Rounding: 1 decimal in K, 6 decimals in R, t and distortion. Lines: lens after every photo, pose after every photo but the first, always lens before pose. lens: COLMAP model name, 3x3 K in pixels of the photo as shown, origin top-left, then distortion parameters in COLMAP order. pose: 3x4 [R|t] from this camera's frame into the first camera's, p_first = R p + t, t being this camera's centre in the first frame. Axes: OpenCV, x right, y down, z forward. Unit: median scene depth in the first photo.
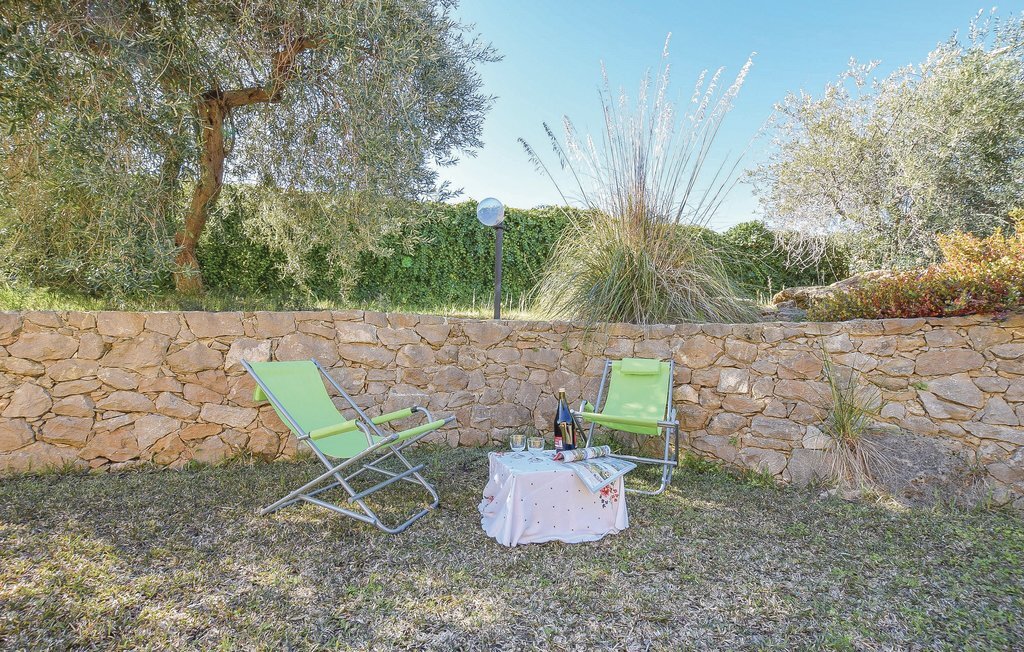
lens RADIAL K [[469.1, 0, 510.2], [0, 469.1, 330.4], [0, 0, 1]] dist [-0.000786, 0.000015]
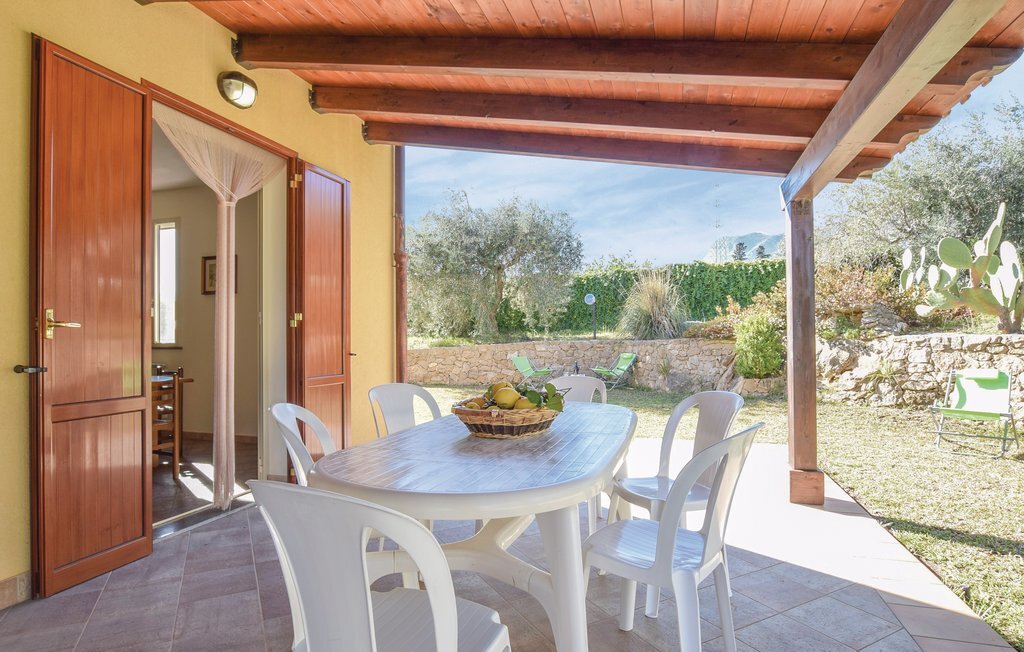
lens RADIAL K [[540.0, 0, 514.8], [0, 540.0, 331.6], [0, 0, 1]] dist [0.000170, 0.000119]
pose [[0.862494, -0.048365, -0.503751, 1.400695], [0.052733, 0.998593, -0.005587, -0.095564], [0.503313, -0.021745, 0.863831, -2.309368]]
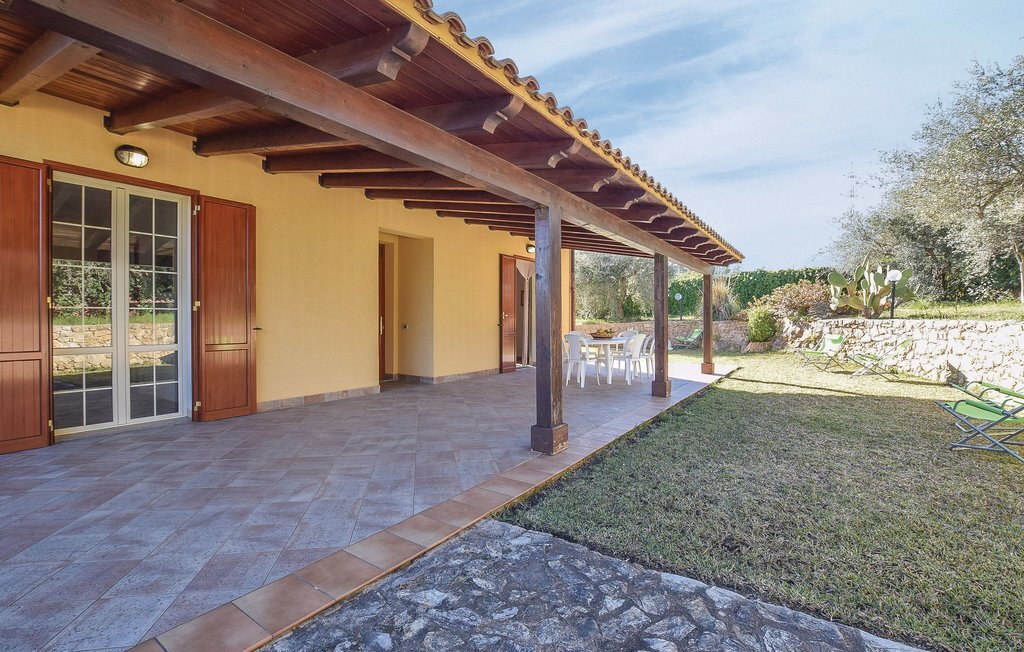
lens RADIAL K [[469.1, 0, 511.7], [0, 469.1, 321.2], [0, 0, 1]] dist [-0.000786, 0.000015]
pose [[0.674492, -0.034009, -0.737499, 2.689163], [0.044866, 0.998980, -0.005033, -0.089455], [0.736918, -0.029694, 0.675330, -3.931818]]
